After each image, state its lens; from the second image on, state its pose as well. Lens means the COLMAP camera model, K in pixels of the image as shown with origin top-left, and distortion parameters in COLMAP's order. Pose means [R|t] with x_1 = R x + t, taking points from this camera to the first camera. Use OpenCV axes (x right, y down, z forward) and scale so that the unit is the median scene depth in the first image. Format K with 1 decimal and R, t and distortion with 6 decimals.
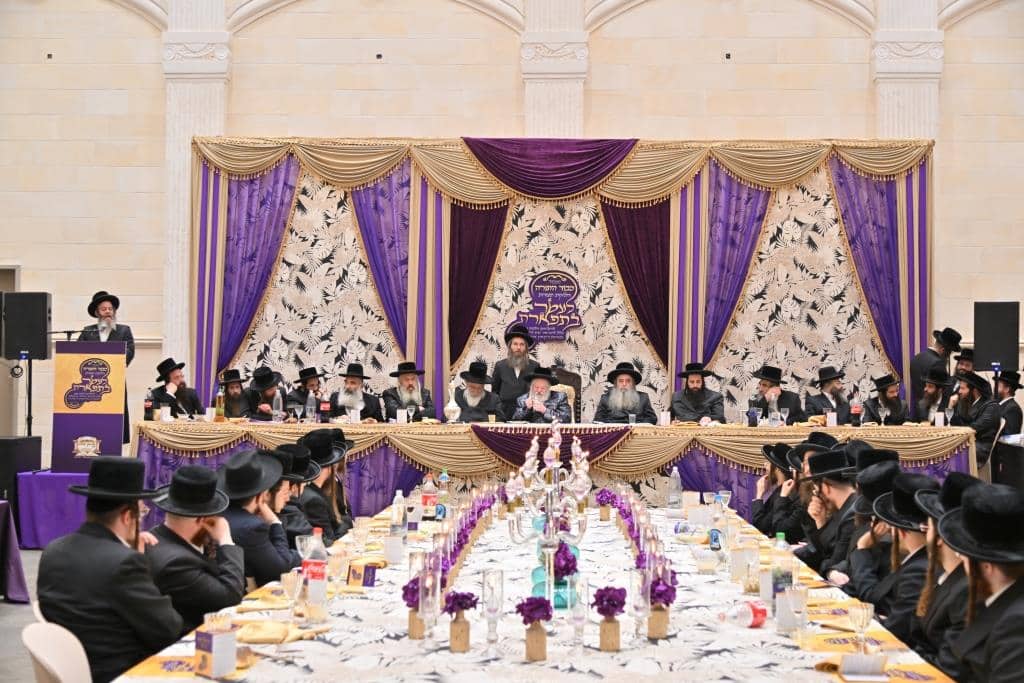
lens RADIAL K [[1293.0, 0, 512.0], [0, 1293.0, 341.5], [0, 0, 1]] dist [-0.005675, -0.017236]
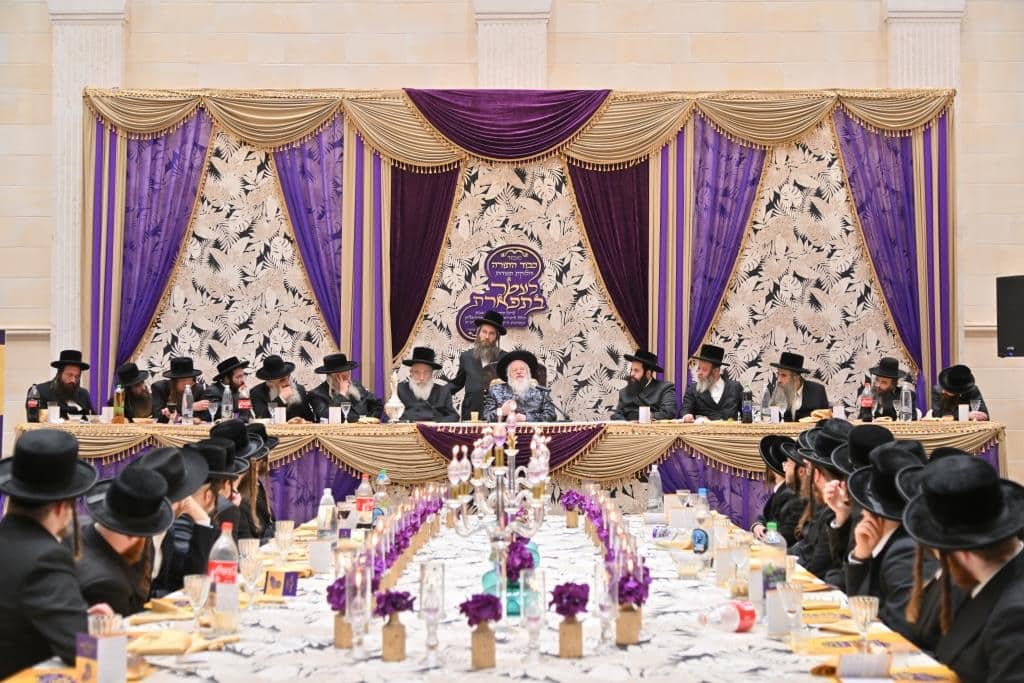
lens RADIAL K [[1519.3, 0, 512.0], [0, 1519.3, 341.5], [0, 0, 1]] dist [0.015448, -0.159772]
pose [[0.999578, -0.008016, 0.027922, 0.003016], [0.008014, 0.999968, 0.000186, 0.008729], [-0.027922, 0.000038, 0.999610, 0.000436]]
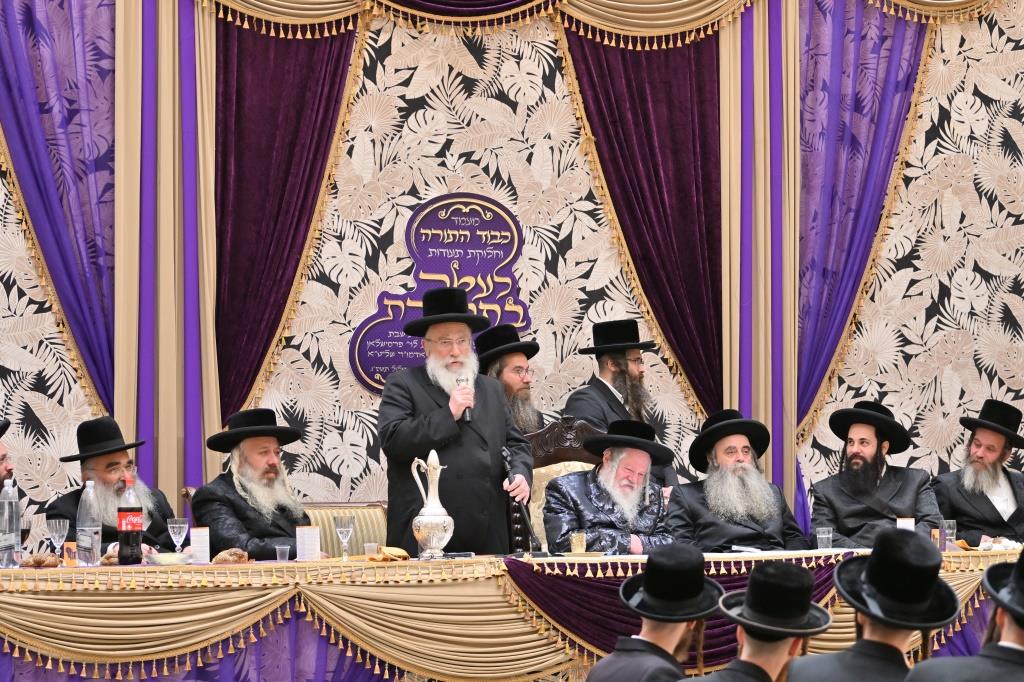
lens RADIAL K [[3063.5, 0, 512.0], [0, 3063.5, 341.0], [0, 0, 1]] dist [-0.077456, 0.535872]
pose [[0.923338, 0.003875, 0.383968, -0.327097], [0.007998, 0.999538, -0.029320, 0.020492], [-0.383904, 0.030143, 0.922881, 0.099583]]
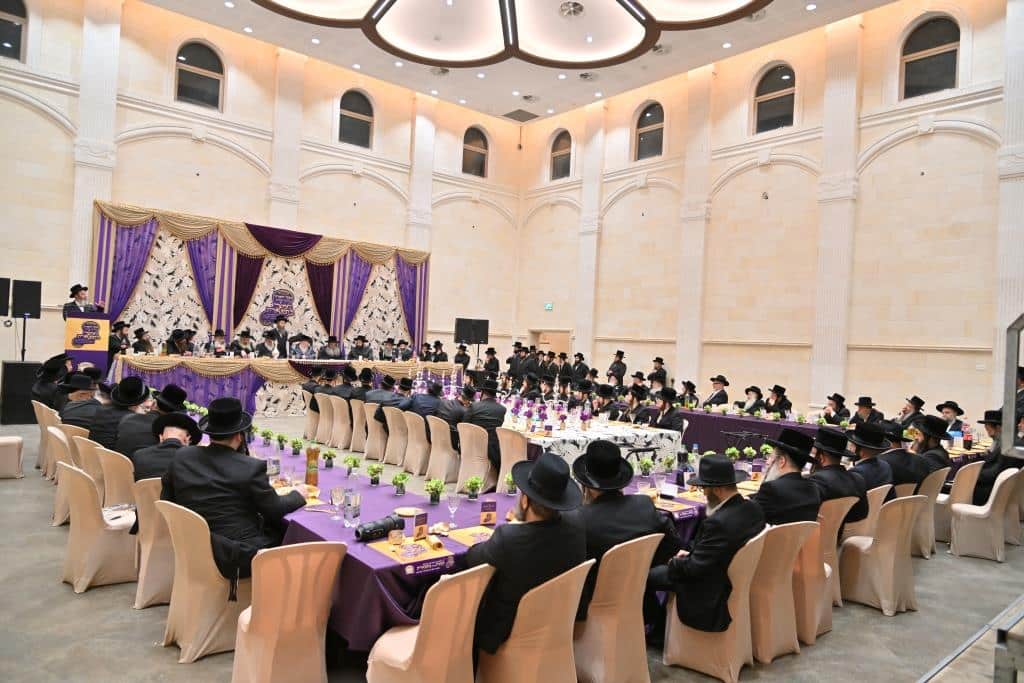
lens RADIAL K [[656.9, 0, 512.0], [0, 656.9, 341.5], [0, 0, 1]] dist [-0.020918, 0.004485]
pose [[0.742158, 0.034660, 0.669328, -0.428837], [-0.068455, 0.997359, 0.024257, -0.019533], [-0.666720, -0.063821, 0.742571, -0.105499]]
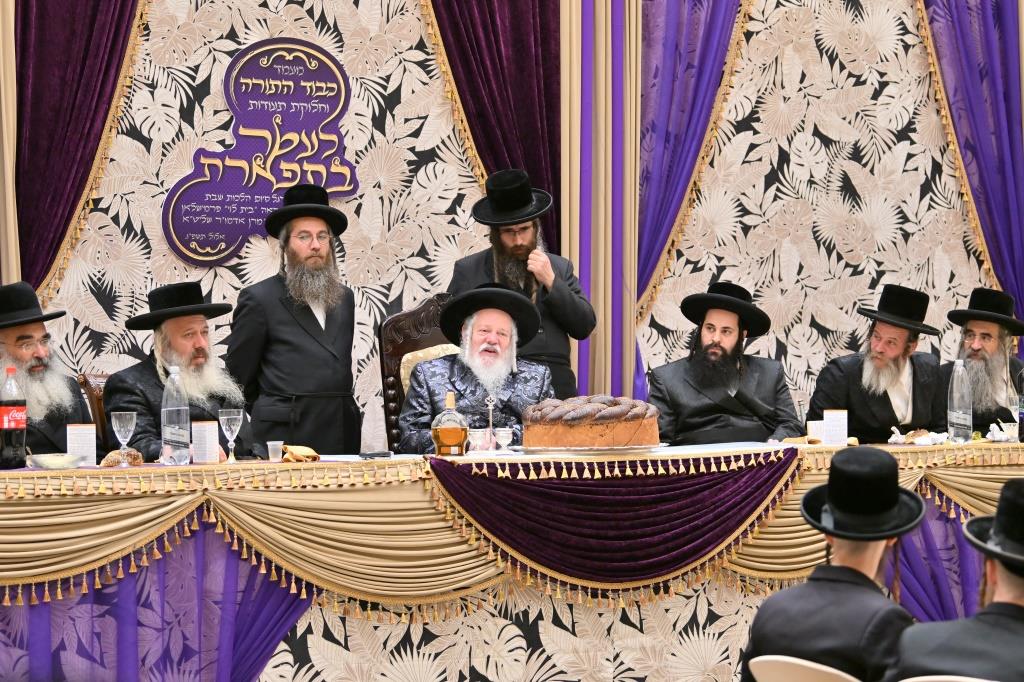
lens RADIAL K [[3063.5, 0, 512.0], [0, 3063.5, 341.0], [0, 0, 1]] dist [-0.077456, 0.535872]
pose [[0.839372, -0.010099, 0.543464, -0.382793], [0.001392, 0.999864, 0.016430, 0.015851], [-0.543556, -0.013035, 0.839272, 0.245571]]
